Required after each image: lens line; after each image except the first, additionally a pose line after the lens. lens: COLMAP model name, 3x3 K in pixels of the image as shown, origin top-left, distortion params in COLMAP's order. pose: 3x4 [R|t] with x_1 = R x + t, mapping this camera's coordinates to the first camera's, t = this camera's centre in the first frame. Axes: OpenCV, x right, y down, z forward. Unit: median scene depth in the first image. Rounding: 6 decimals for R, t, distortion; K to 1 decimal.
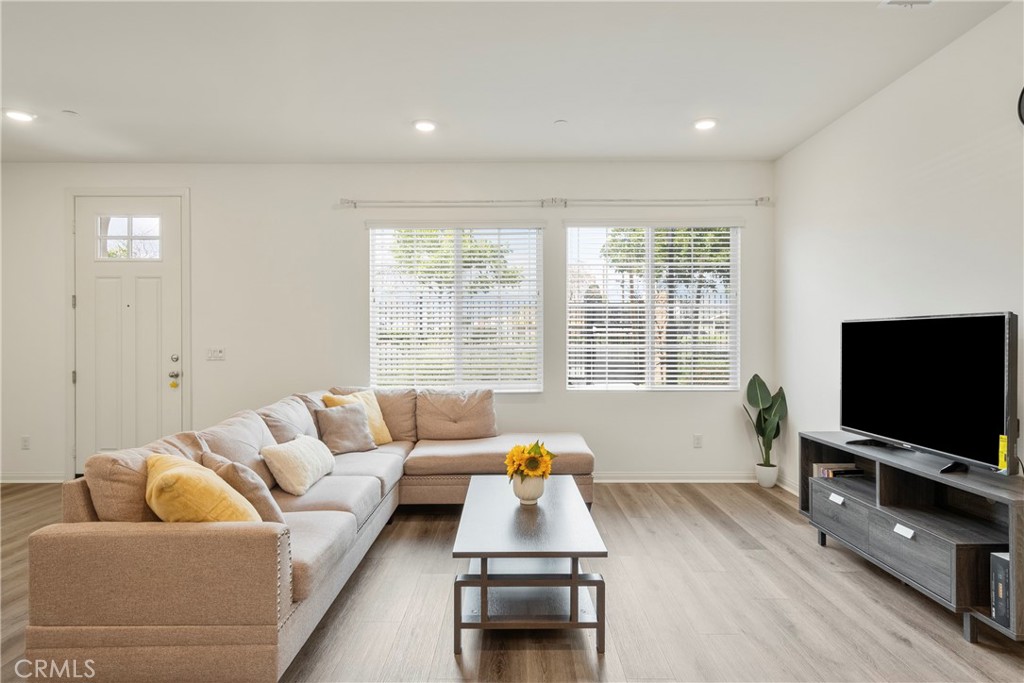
lens RADIAL K [[568.0, 0, 510.2], [0, 568.0, 337.5], [0, 0, 1]] dist [0.003653, 0.004609]
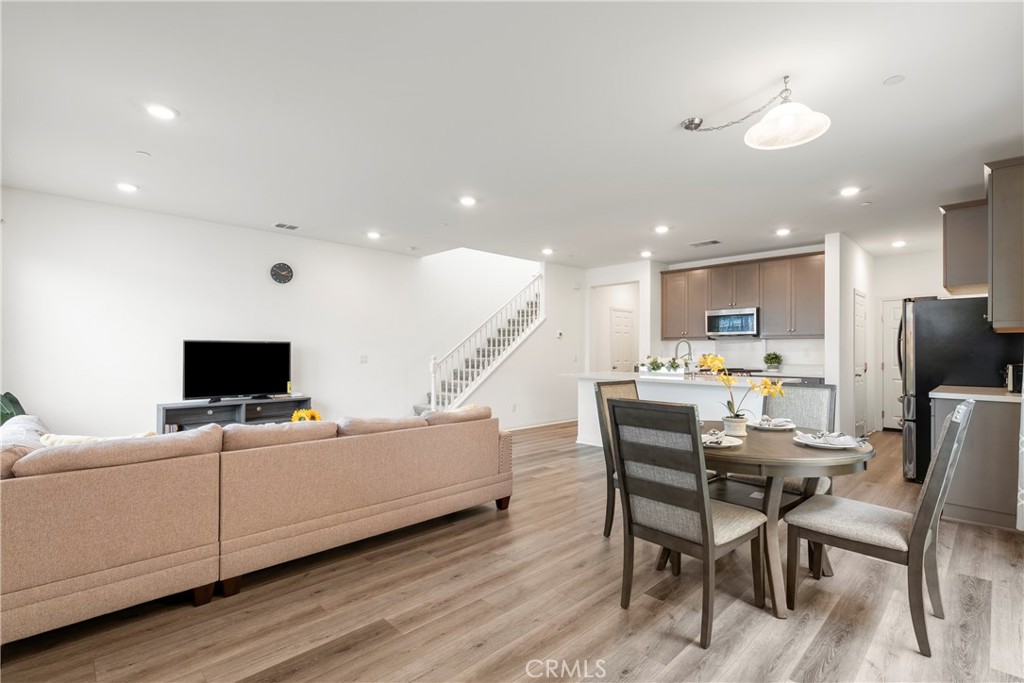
lens RADIAL K [[479.8, 0, 515.7], [0, 479.8, 349.2], [0, 0, 1]] dist [-0.003497, 0.002710]
pose [[-0.697245, 0.001981, 0.716830, -1.261790], [-0.003523, 0.999975, -0.006190, 0.005481], [-0.716824, -0.006842, -0.697220, 1.317731]]
